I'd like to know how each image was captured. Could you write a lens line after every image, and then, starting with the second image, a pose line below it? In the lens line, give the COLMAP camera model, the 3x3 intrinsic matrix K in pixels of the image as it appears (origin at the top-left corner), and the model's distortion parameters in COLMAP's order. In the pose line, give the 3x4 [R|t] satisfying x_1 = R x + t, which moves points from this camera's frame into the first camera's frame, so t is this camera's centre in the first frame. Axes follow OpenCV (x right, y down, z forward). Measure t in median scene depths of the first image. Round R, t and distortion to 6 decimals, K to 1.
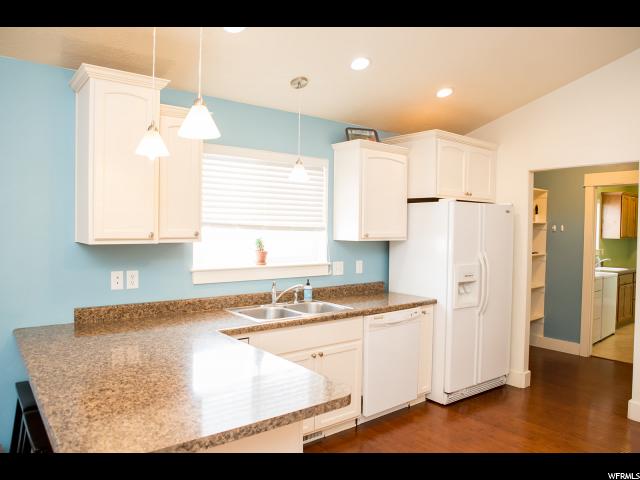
lens RADIAL K [[445.4, 0, 319.3], [0, 445.4, 241.6], [0, 0, 1]] dist [-0.098713, 0.060287]
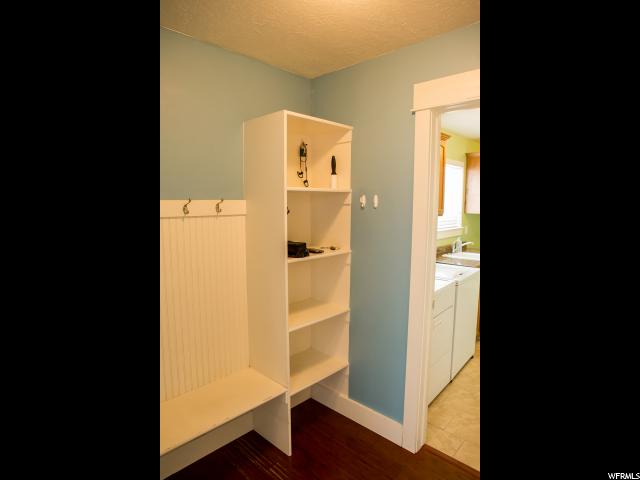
lens RADIAL K [[345.7, 0, 321.5], [0, 345.7, 244.6], [0, 0, 1]] dist [-0.078516, -0.000580]
pose [[0.988846, -0.027954, 0.146295, 0.424430], [0.013790, 0.995194, 0.096949, -0.020197], [-0.148302, -0.093850, 0.984479, 0.594278]]
